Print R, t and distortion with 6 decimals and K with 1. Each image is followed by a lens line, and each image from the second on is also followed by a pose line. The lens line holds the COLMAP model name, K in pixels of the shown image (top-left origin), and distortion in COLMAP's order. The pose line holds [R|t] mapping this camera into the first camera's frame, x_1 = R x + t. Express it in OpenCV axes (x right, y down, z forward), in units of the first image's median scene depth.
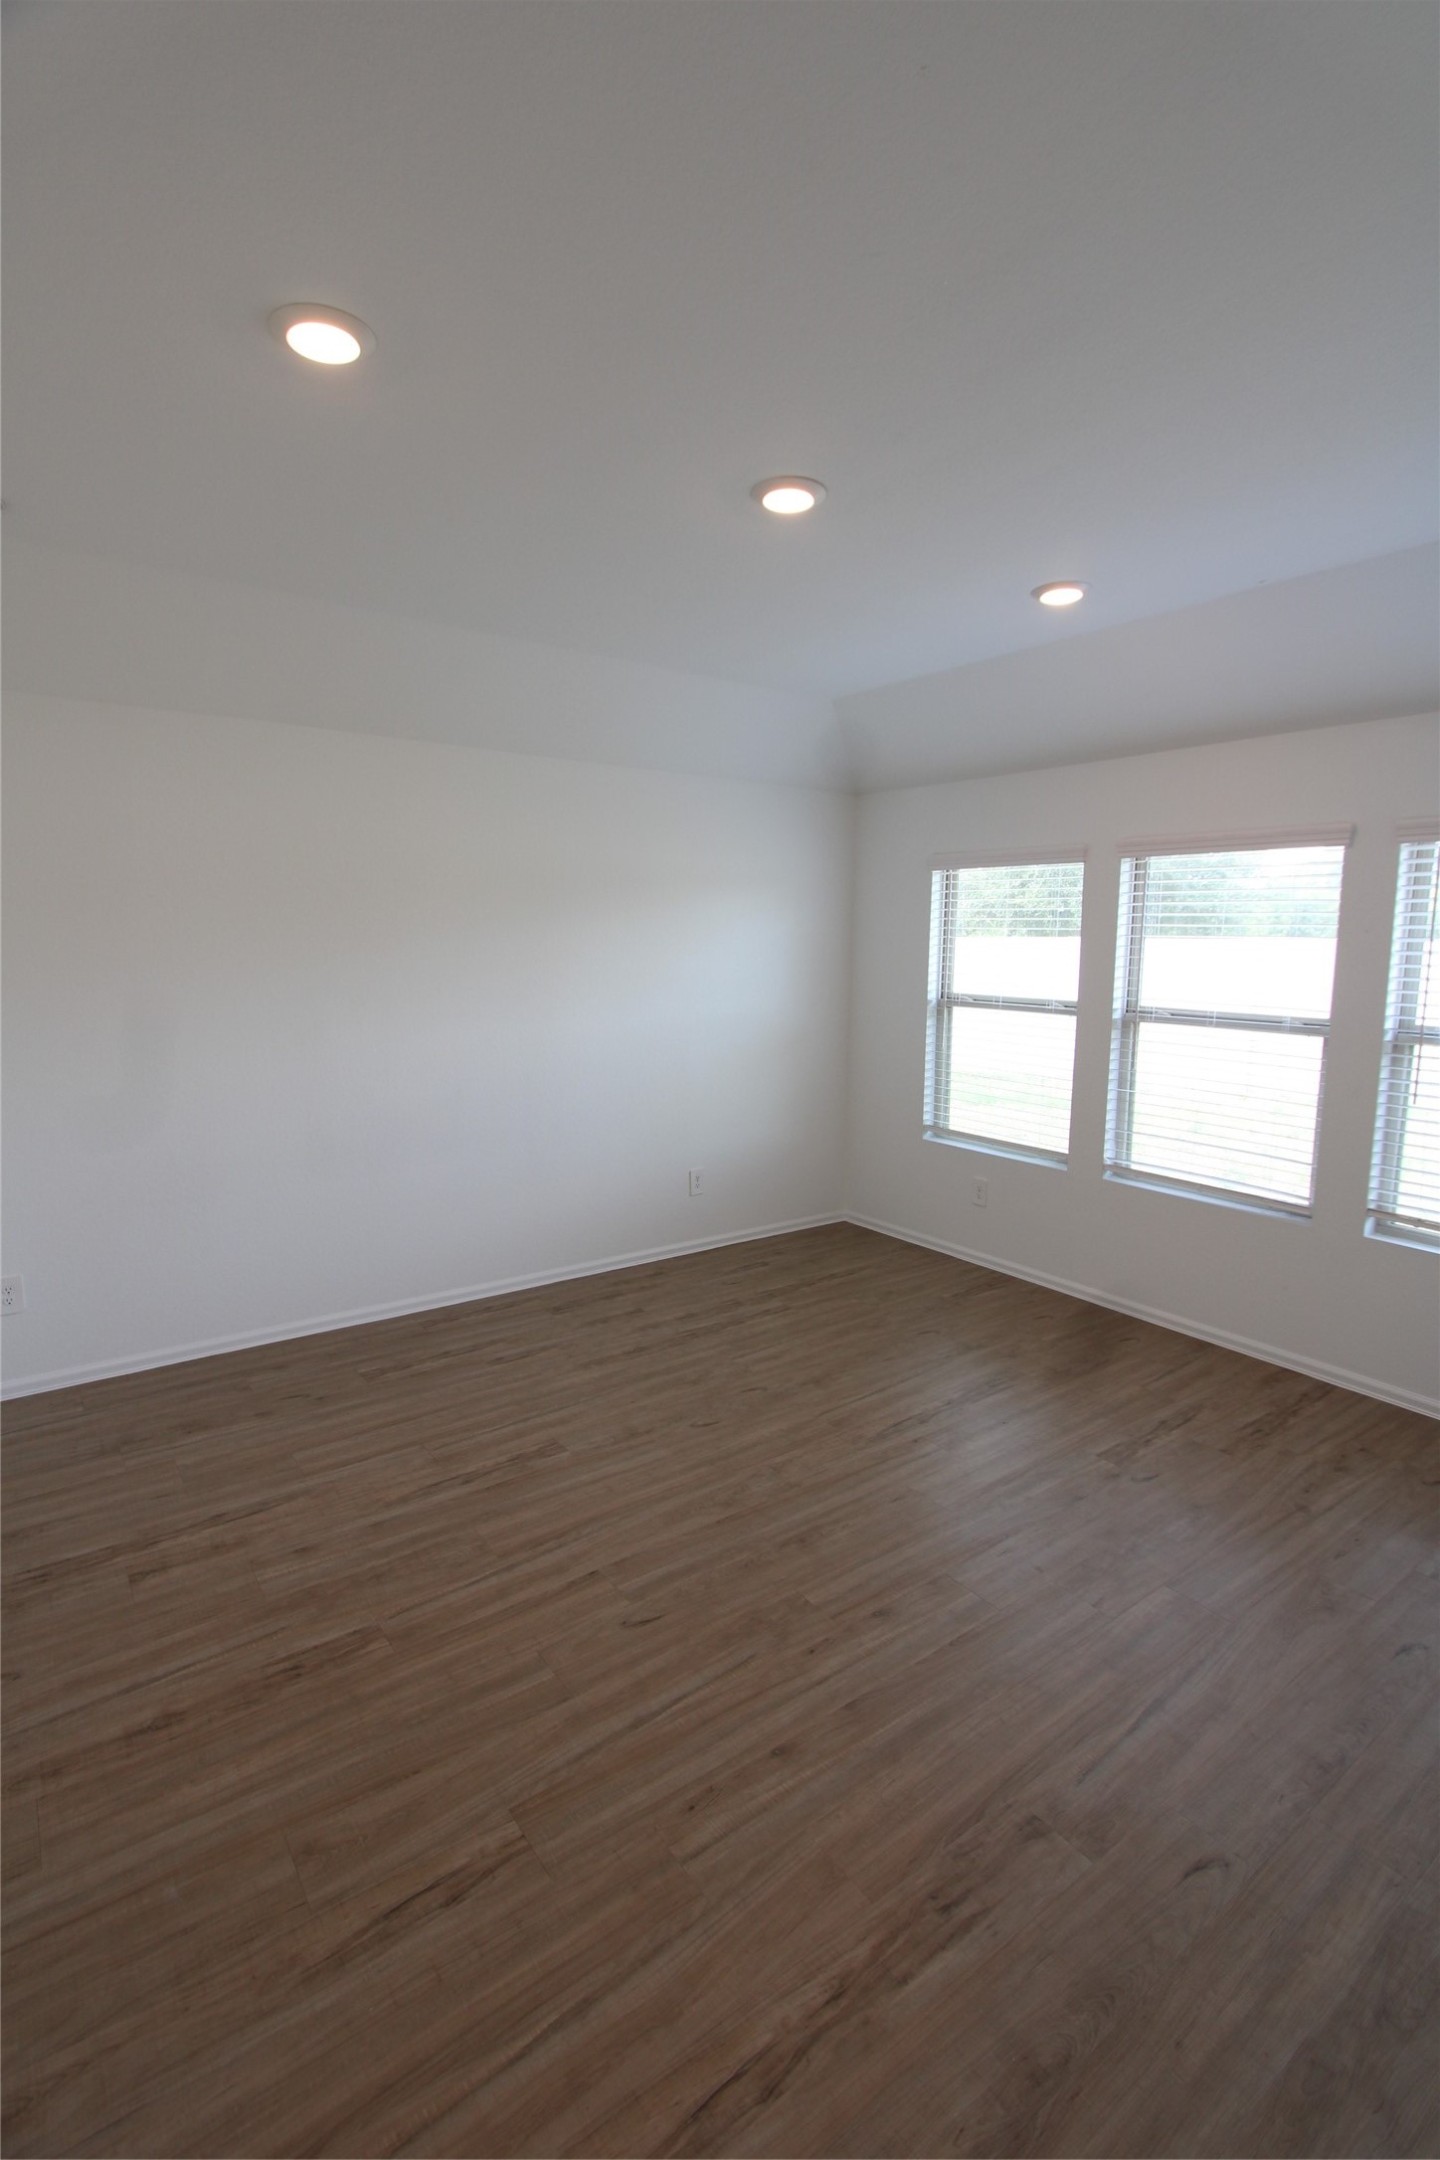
lens RADIAL K [[1006.4, 0, 716.8], [0, 1006.4, 1062.8], [0, 0, 1]] dist [-0.014930, 0.002770]
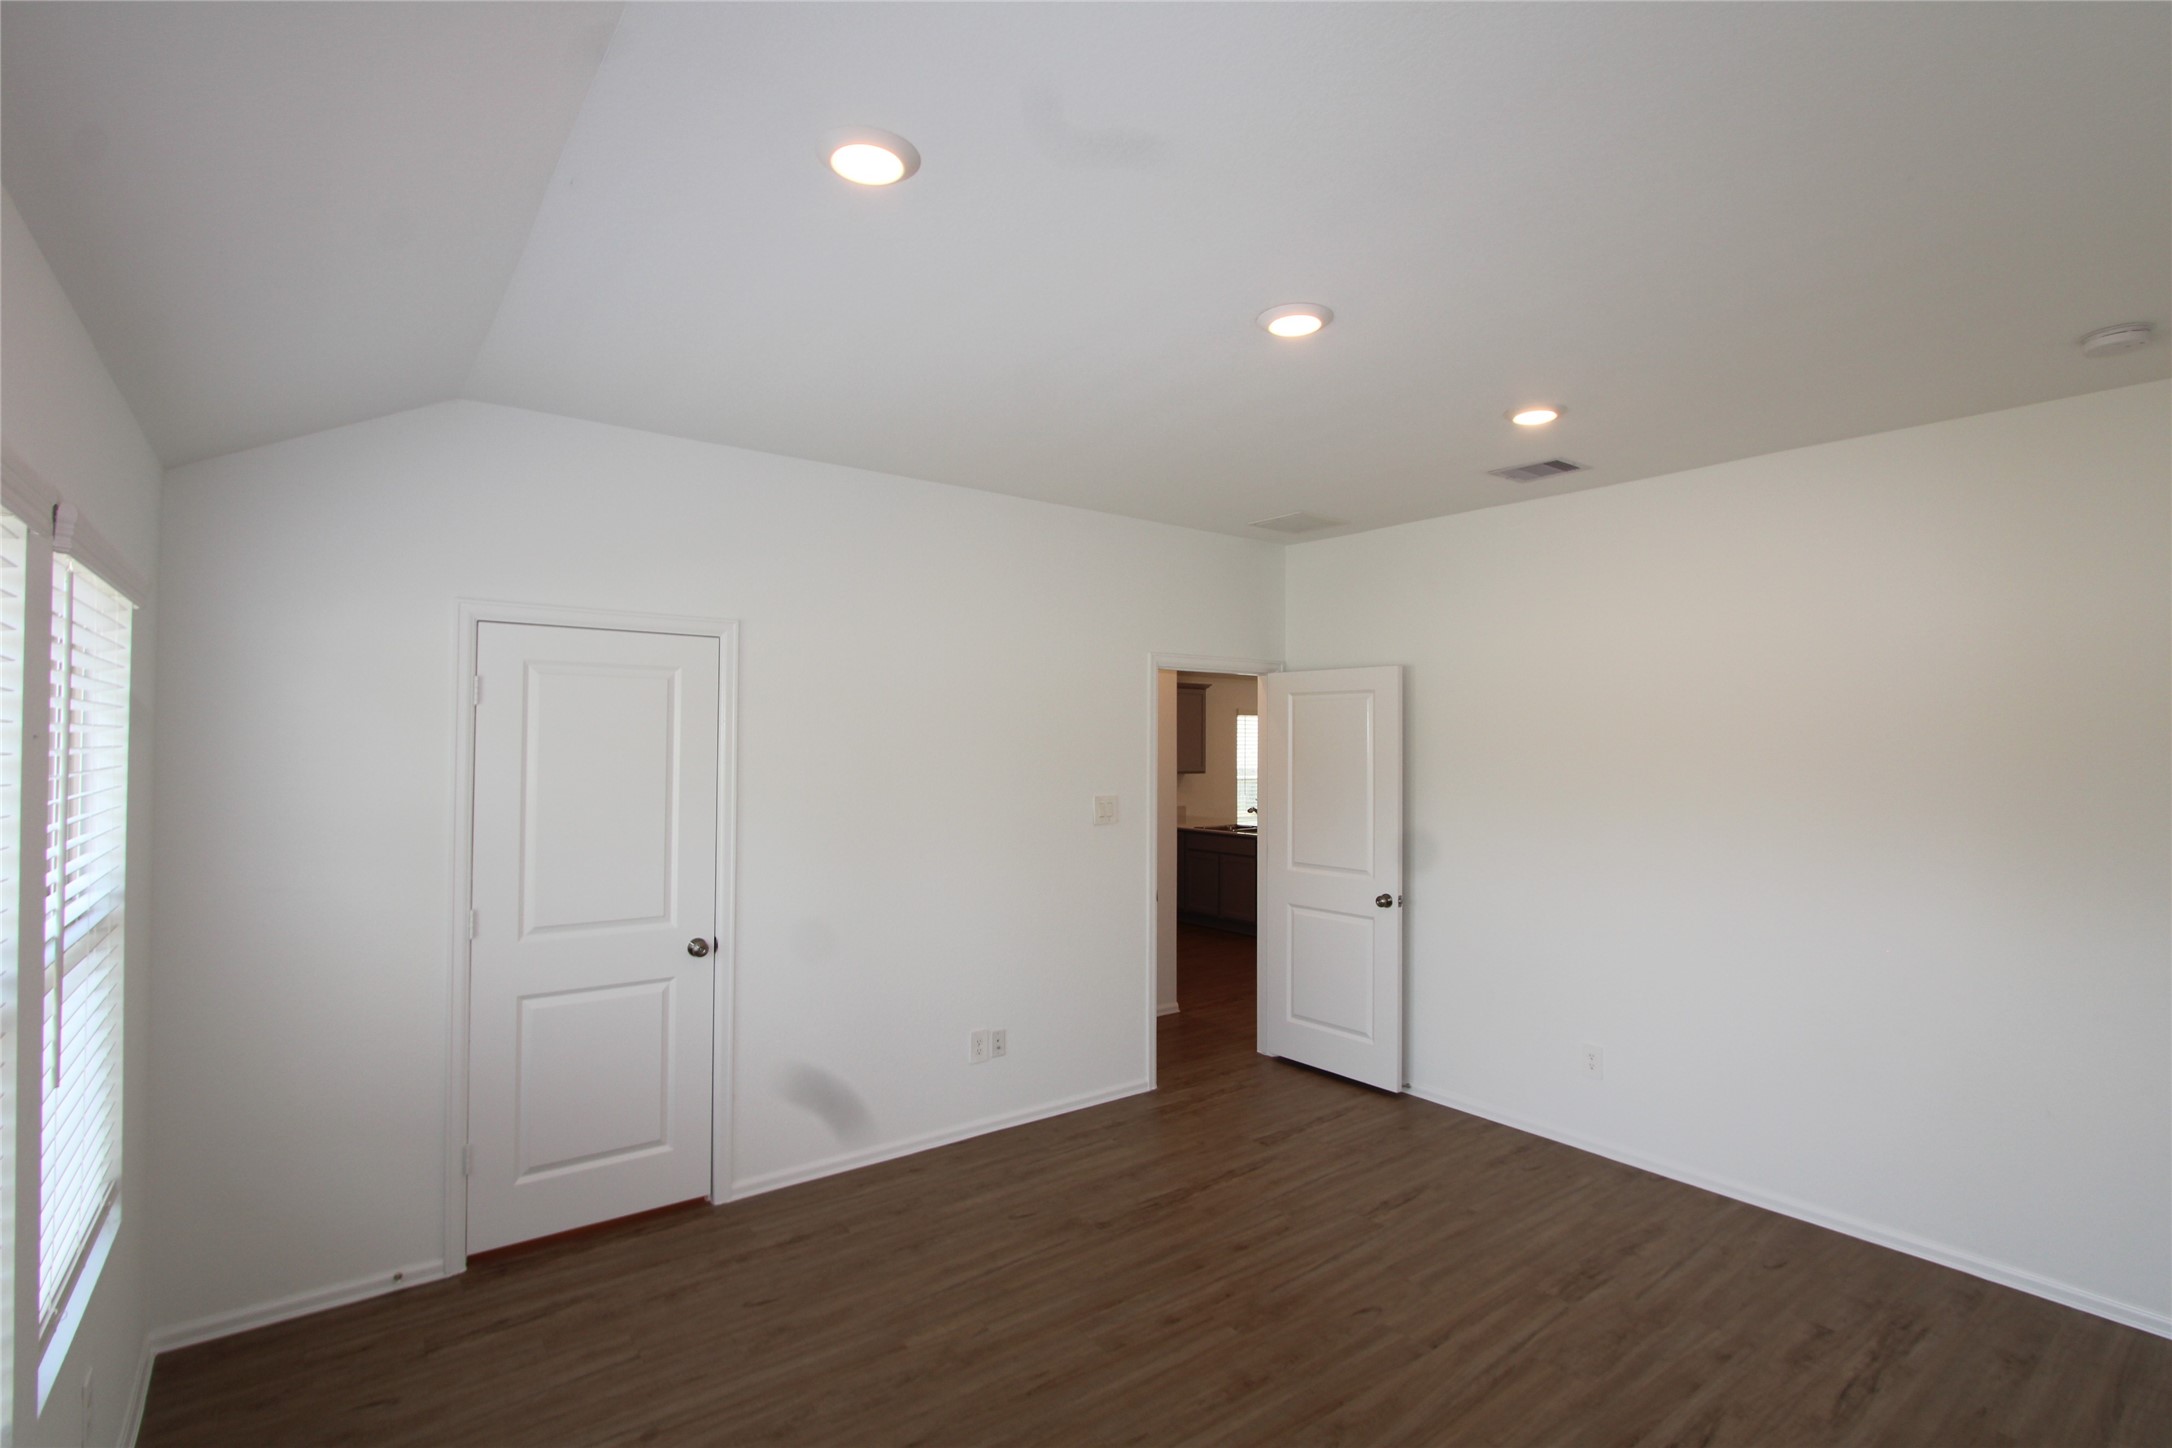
lens RADIAL K [[1012.0, 0, 1120.1], [0, 1012.0, 733.9], [0, 0, 1]] dist [-0.014930, 0.002770]
pose [[-0.999006, -0.021179, -0.039221, 0.298978], [-0.025645, 0.992788, 0.117111, -0.291134], [0.036457, 0.118000, -0.992344, 2.186228]]
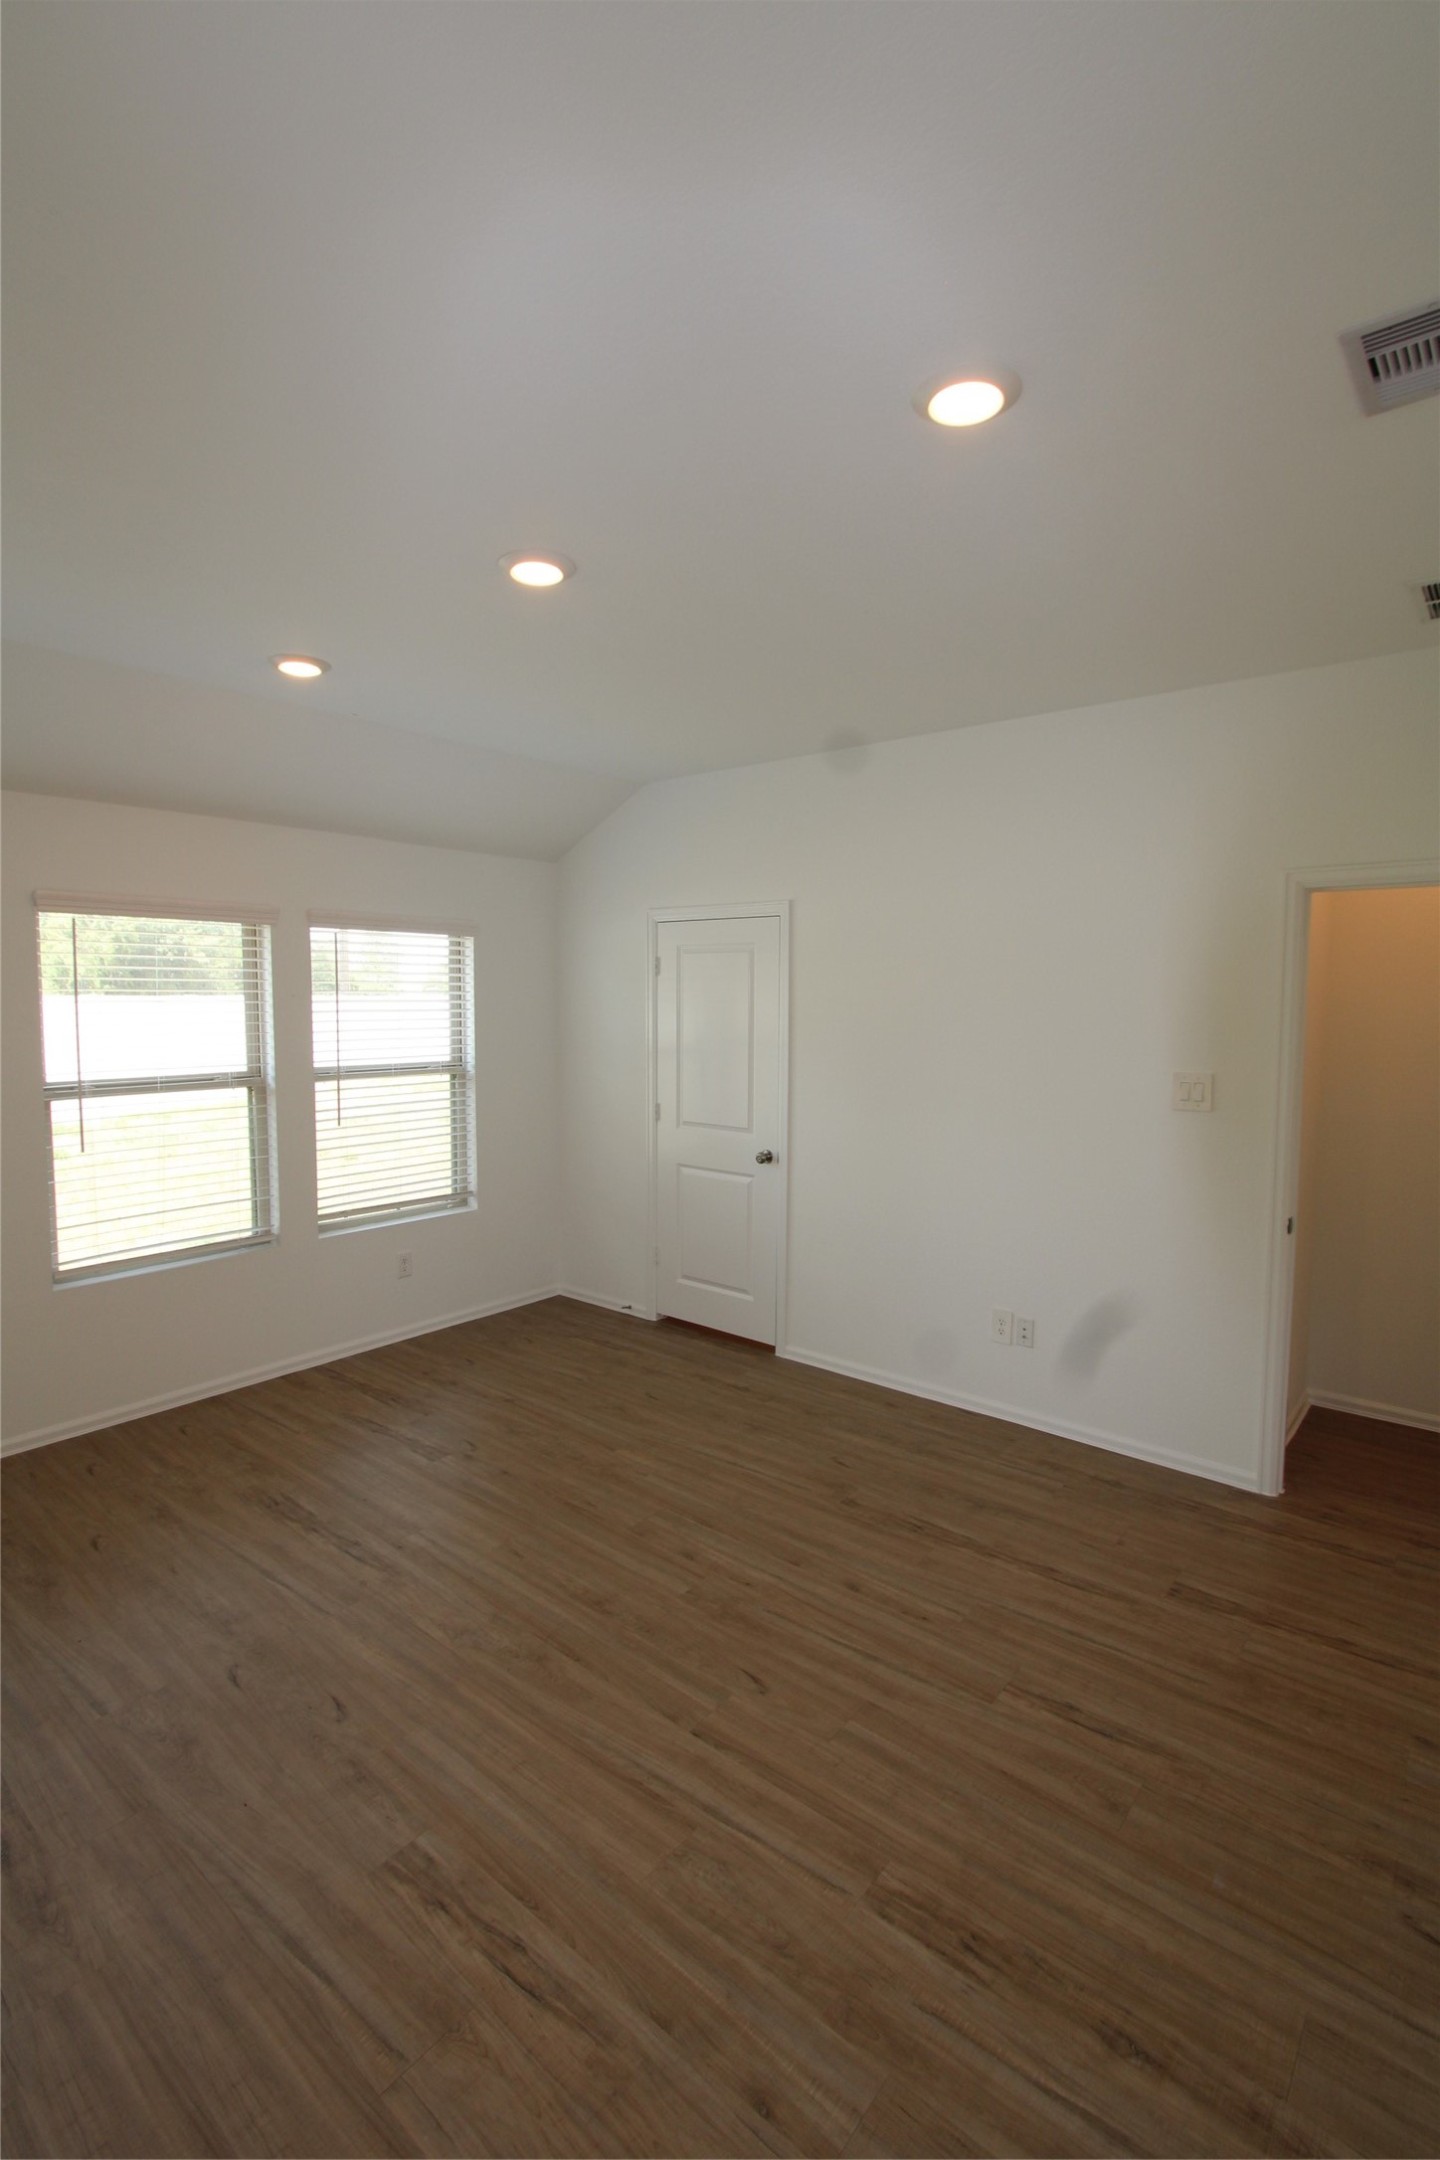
lens RADIAL K [[1006.4, 0, 718.6], [0, 1006.4, 1080.0], [0, 0, 1]] dist [-0.014930, 0.002770]
pose [[-0.249083, -0.094973, 0.963814, -1.019662], [0.113741, 0.985425, 0.126497, -0.187234], [-0.961780, 0.141133, -0.234650, 1.218875]]
